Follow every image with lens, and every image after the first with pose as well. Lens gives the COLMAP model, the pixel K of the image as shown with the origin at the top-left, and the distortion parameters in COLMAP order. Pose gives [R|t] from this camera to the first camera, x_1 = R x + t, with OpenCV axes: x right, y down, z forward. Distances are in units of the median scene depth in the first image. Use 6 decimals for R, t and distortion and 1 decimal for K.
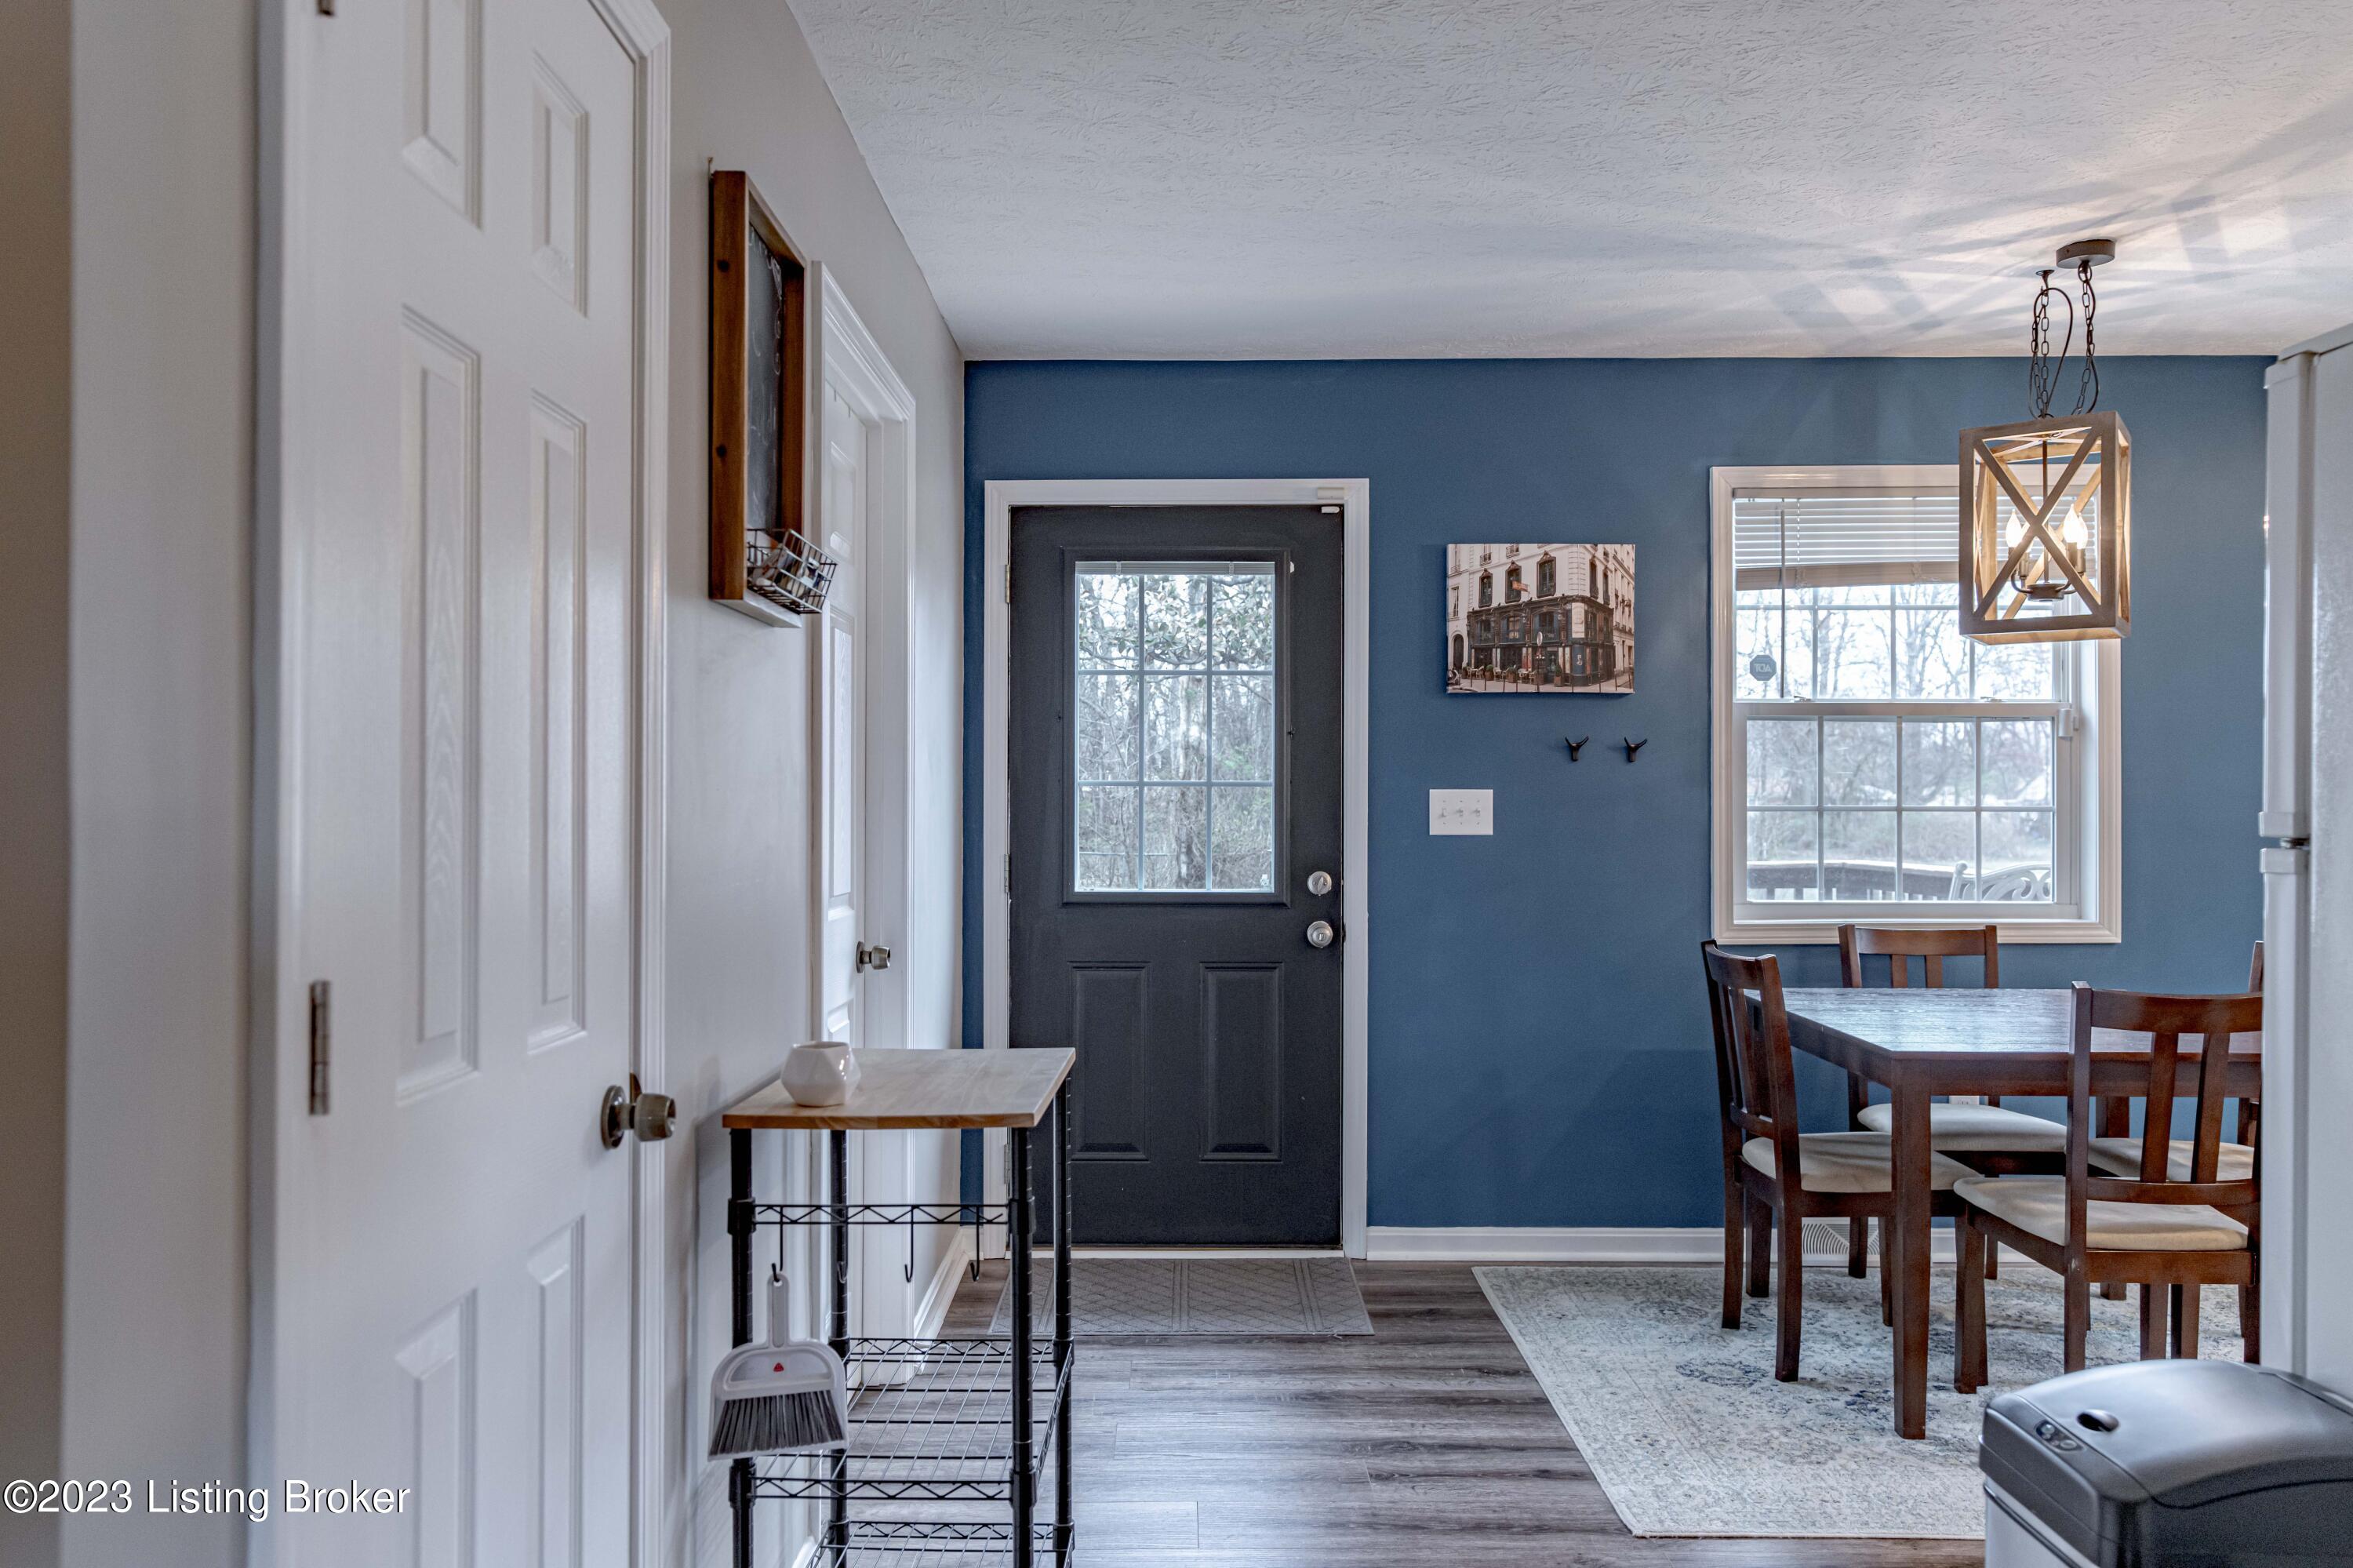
lens RADIAL K [[1631.7, 0, 1171.7], [0, 1631.7, 792.3], [0, 0, 1]] dist [-0.004103, -0.001492]
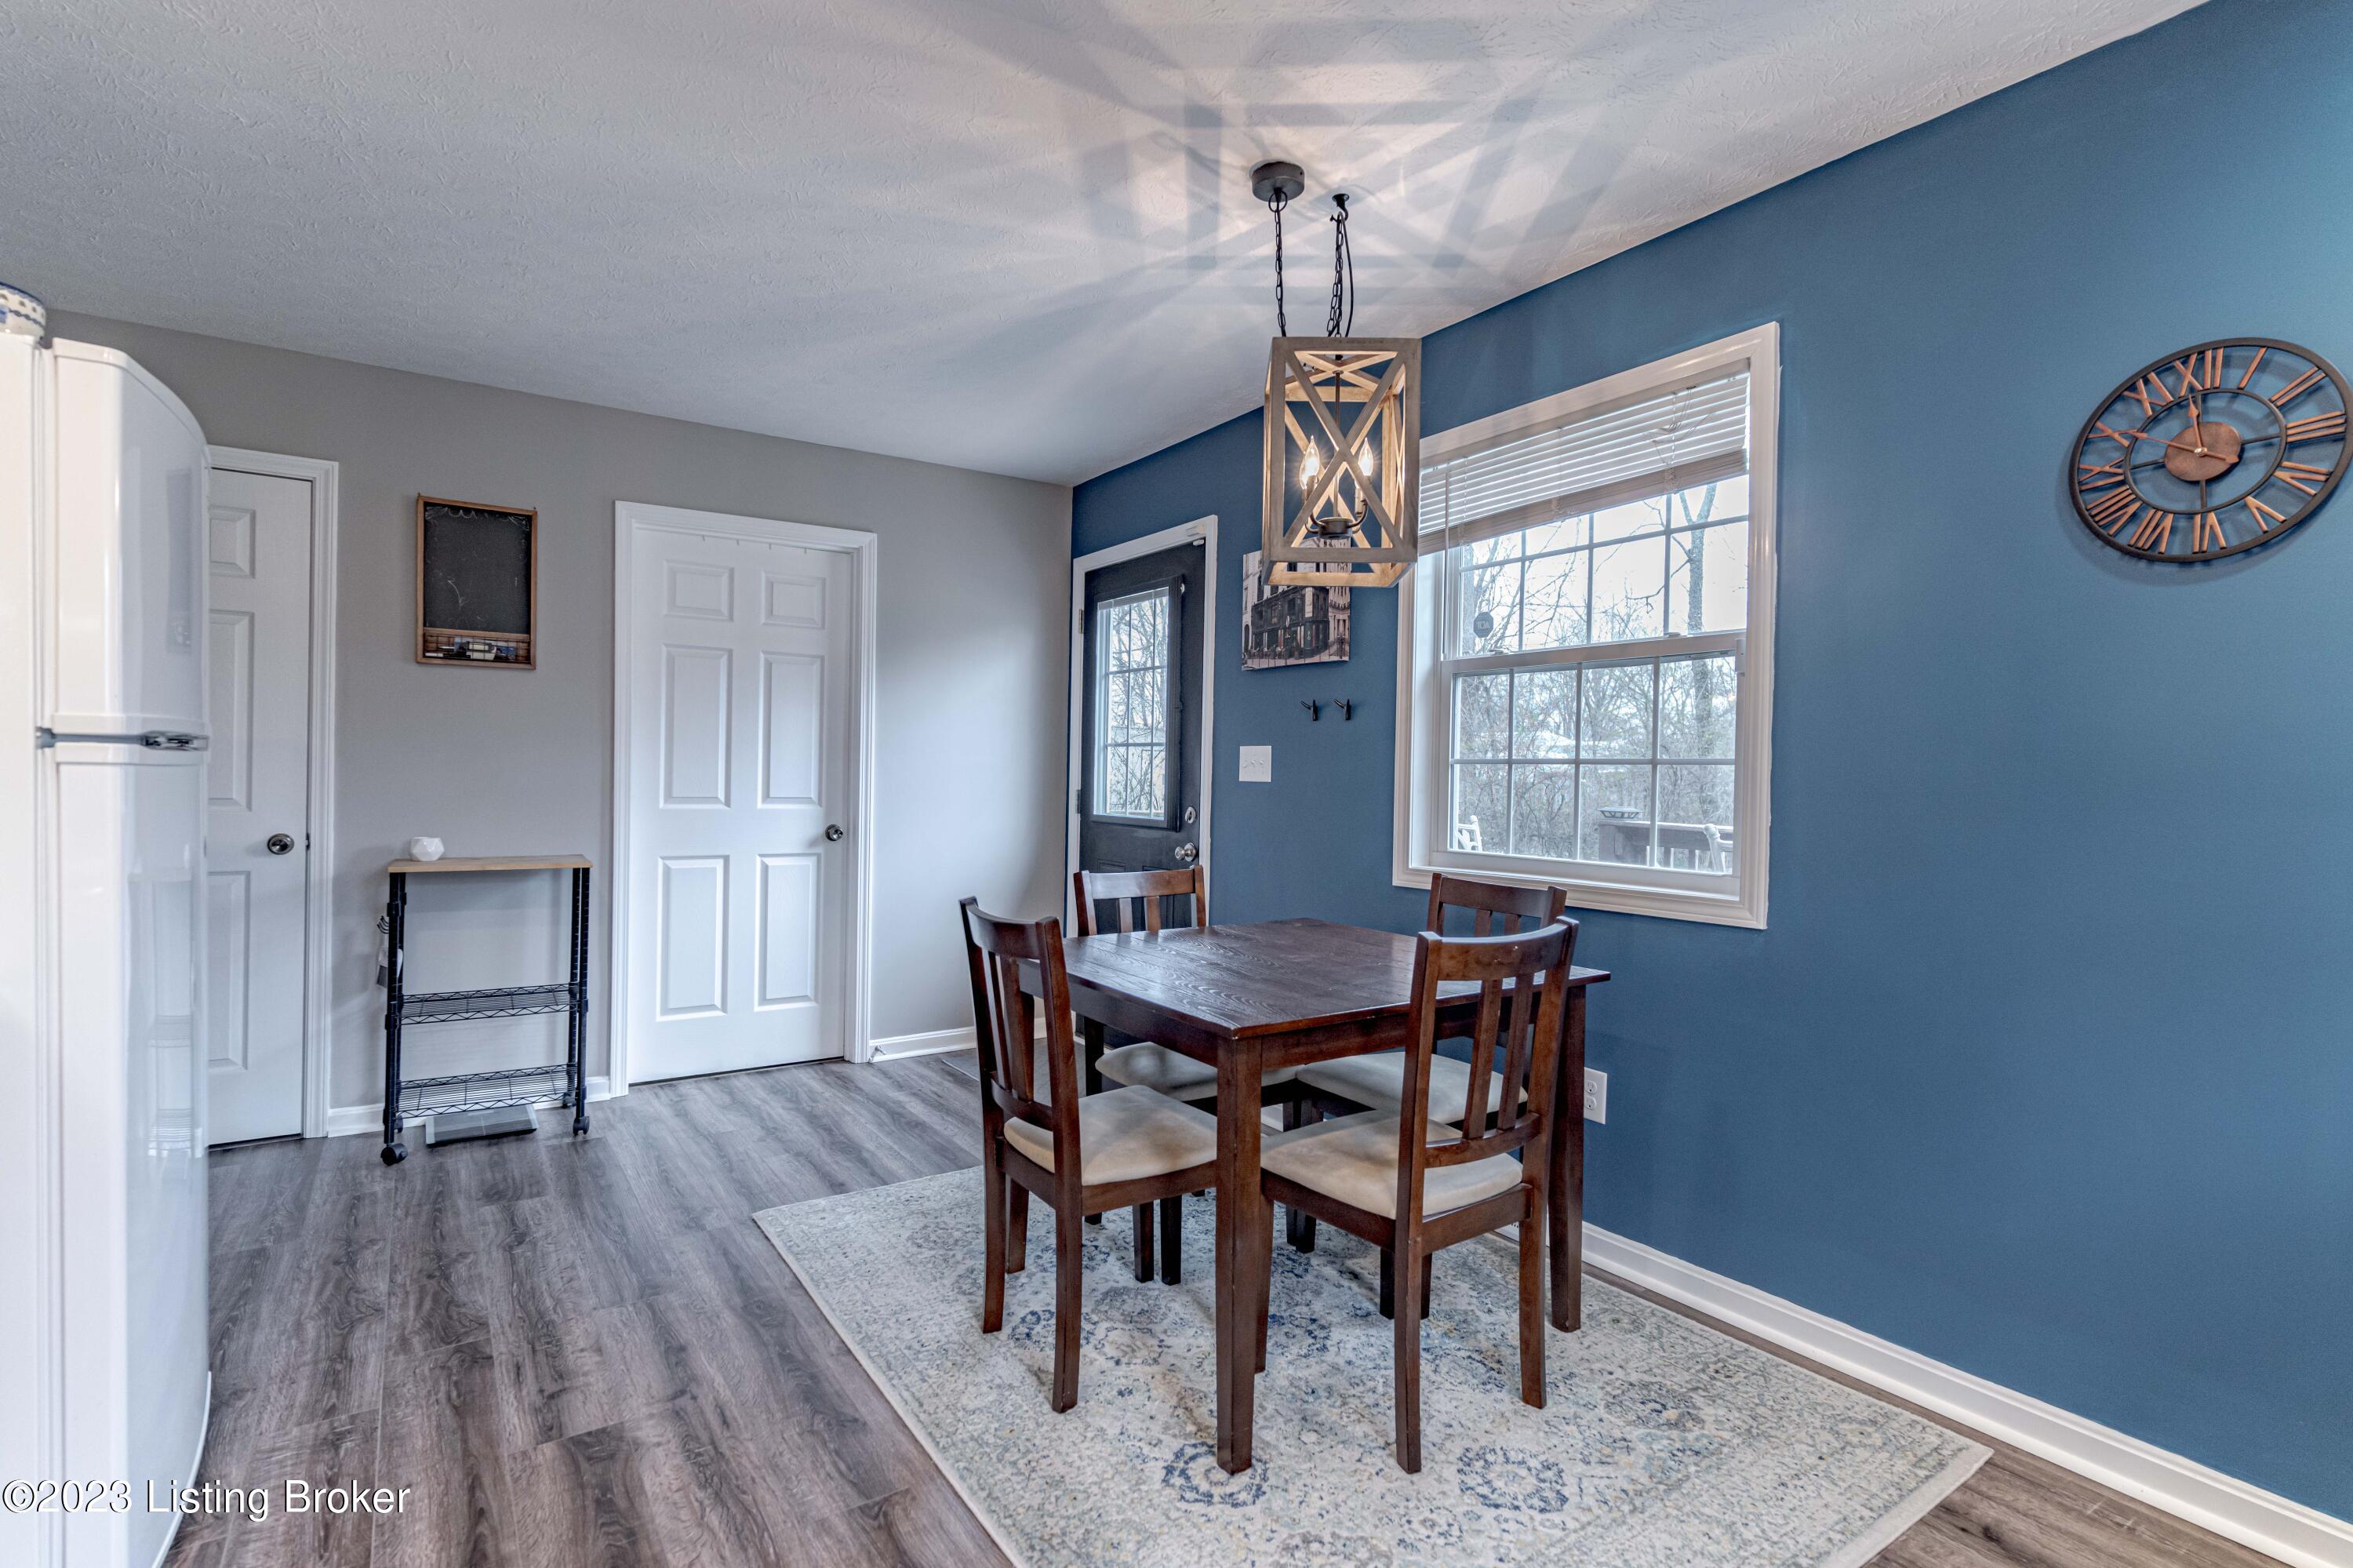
lens RADIAL K [[1124.7, 0, 1176.8], [0, 1124.7, 782.0], [0, 0, 1]] dist [-0.002243, -0.000315]
pose [[0.564784, 0.015656, -0.825091, 0.873078], [-0.012570, 0.999867, 0.010368, 0.018059], [0.825143, 0.004516, 0.564905, 0.457979]]
